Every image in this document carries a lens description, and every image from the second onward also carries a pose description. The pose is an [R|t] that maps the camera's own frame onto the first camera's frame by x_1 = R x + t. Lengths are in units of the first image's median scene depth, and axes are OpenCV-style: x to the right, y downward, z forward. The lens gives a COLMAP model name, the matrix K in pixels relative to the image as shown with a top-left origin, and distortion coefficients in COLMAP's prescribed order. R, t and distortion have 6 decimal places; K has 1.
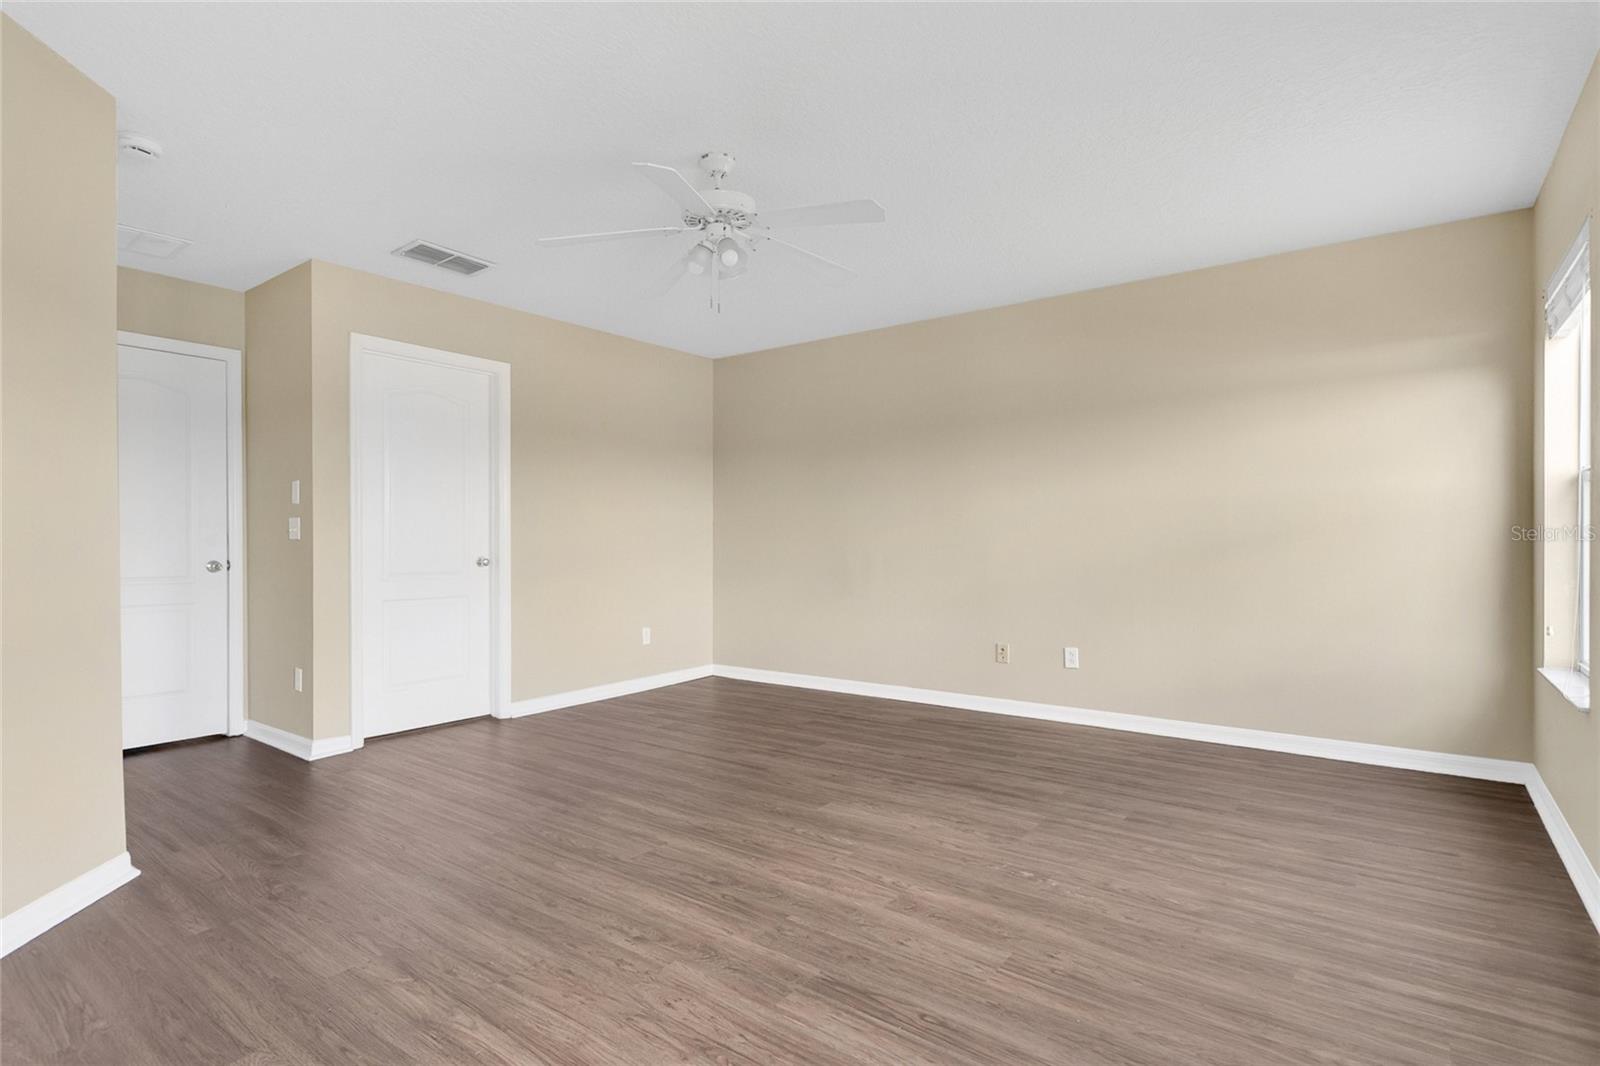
lens RADIAL K [[782.8, 0, 804.9], [0, 782.8, 540.2], [0, 0, 1]] dist [0.000336, -0.000003]
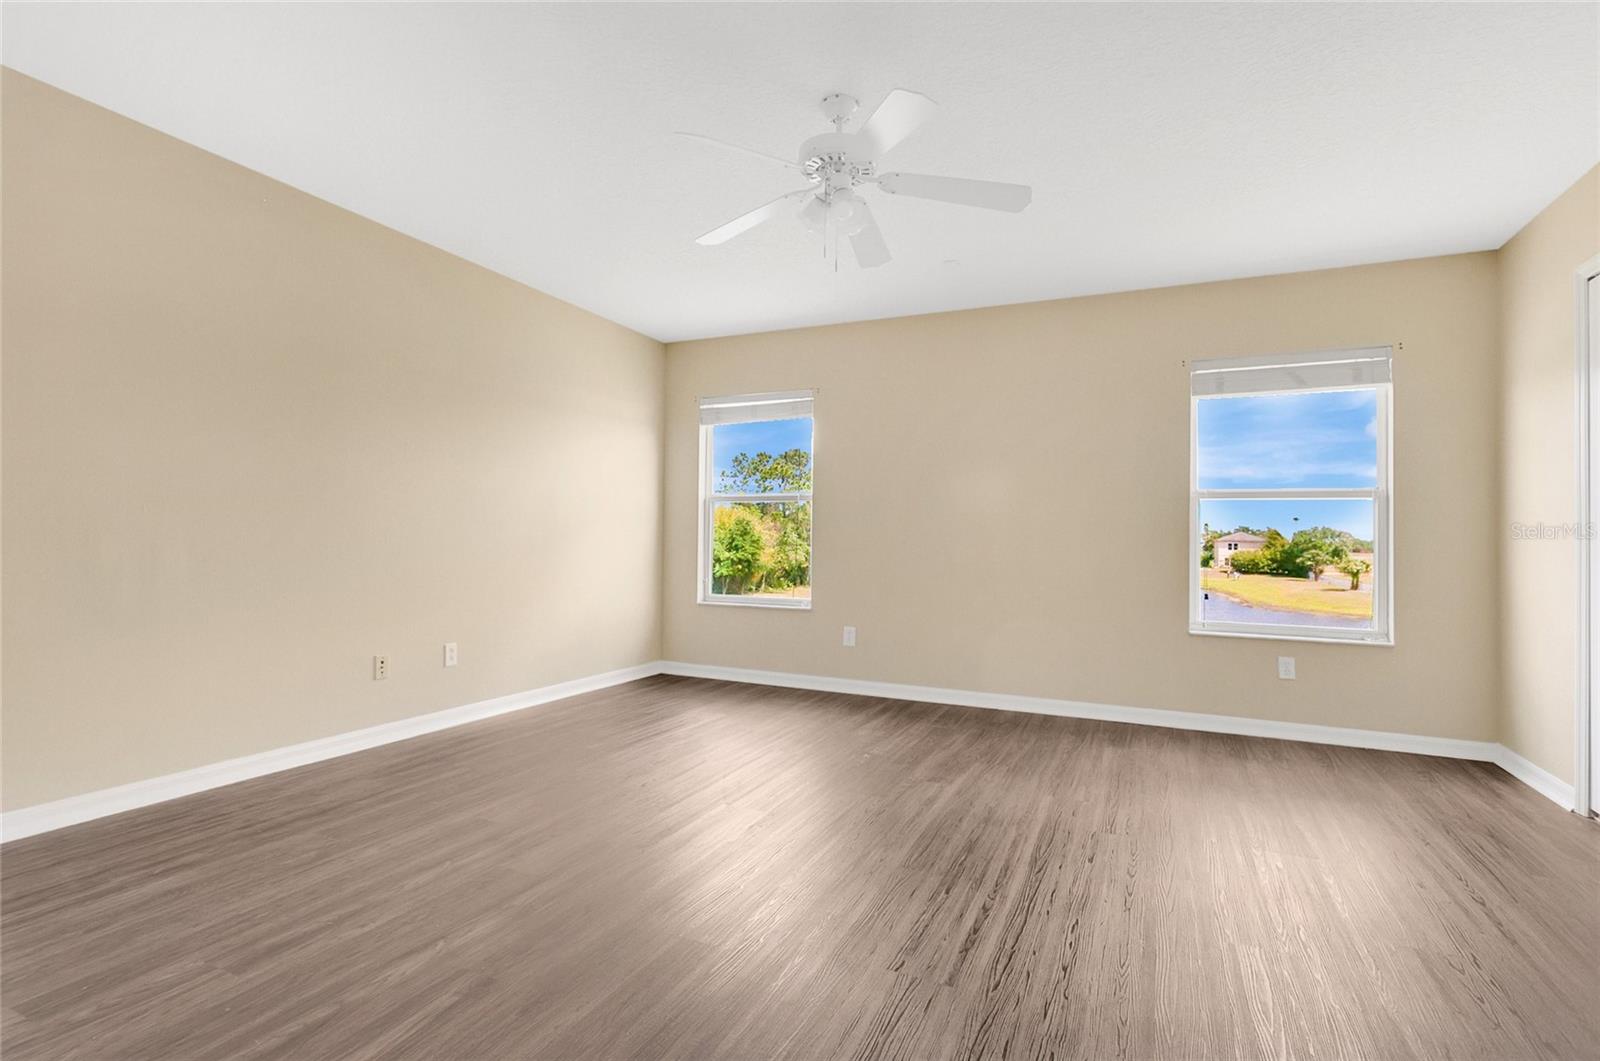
lens RADIAL K [[782.8, 0, 804.9], [0, 782.8, 537.7], [0, 0, 1]] dist [0.000336, -0.000003]
pose [[-0.207950, 0.007511, 0.978111, -0.626971], [-0.011089, 0.999888, -0.010036, 0.020294], [-0.978077, -0.012934, -0.207844, 0.791214]]
